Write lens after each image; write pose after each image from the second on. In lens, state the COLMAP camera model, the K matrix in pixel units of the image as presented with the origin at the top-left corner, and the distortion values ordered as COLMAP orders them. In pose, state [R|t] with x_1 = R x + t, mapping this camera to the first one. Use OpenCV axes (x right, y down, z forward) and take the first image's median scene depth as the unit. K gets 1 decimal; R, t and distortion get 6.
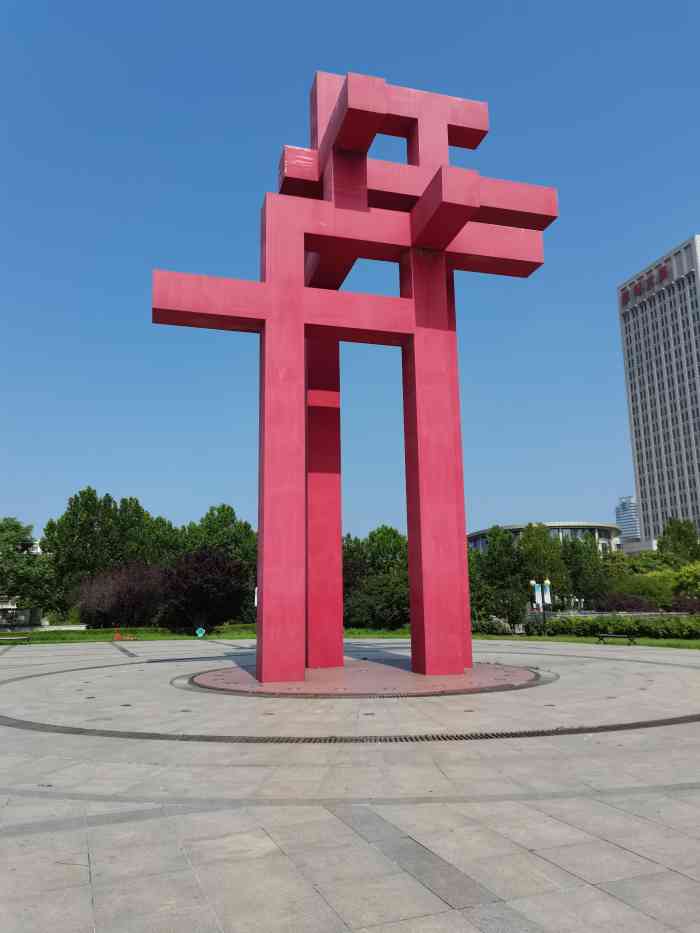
lens RADIAL K [[716.8, 0, 350.0], [0, 716.8, 466.5], [0, 0, 1]] dist [0.031894, -0.000957]
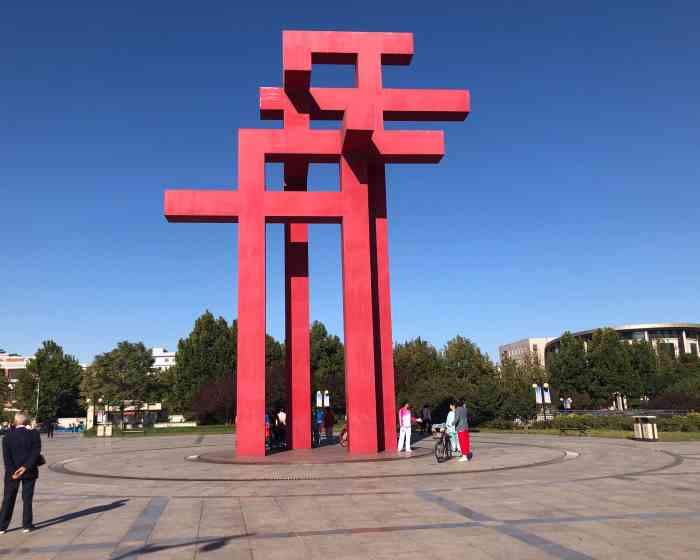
lens RADIAL K [[657.3, 0, 320.9], [0, 657.3, 276.1], [0, 0, 1]] dist [0.007371, -0.004974]
pose [[0.976927, -0.048696, -0.207950, 0.201435], [0.047648, 0.998814, -0.010050, -0.034476], [0.208193, -0.000090, 0.978088, -0.187812]]
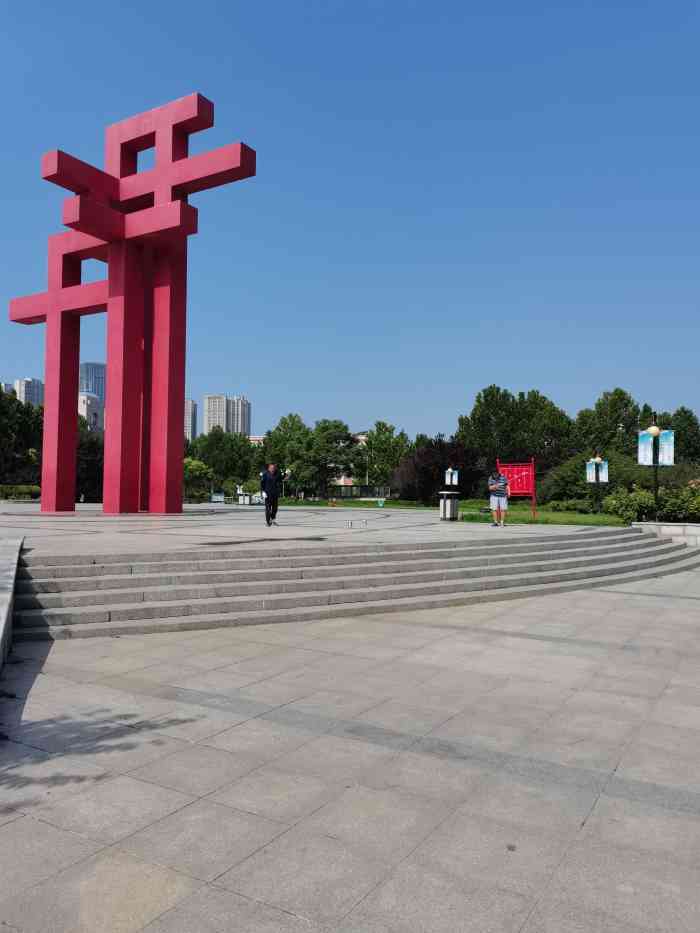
lens RADIAL K [[716.8, 0, 350.0], [0, 716.8, 466.5], [0, 0, 1]] dist [0.031894, -0.000957]
pose [[0.676421, -0.010045, -0.736447, 1.046776], [0.122582, 0.987496, 0.099121, 0.050968], [0.726243, -0.157323, 0.669194, 0.180690]]
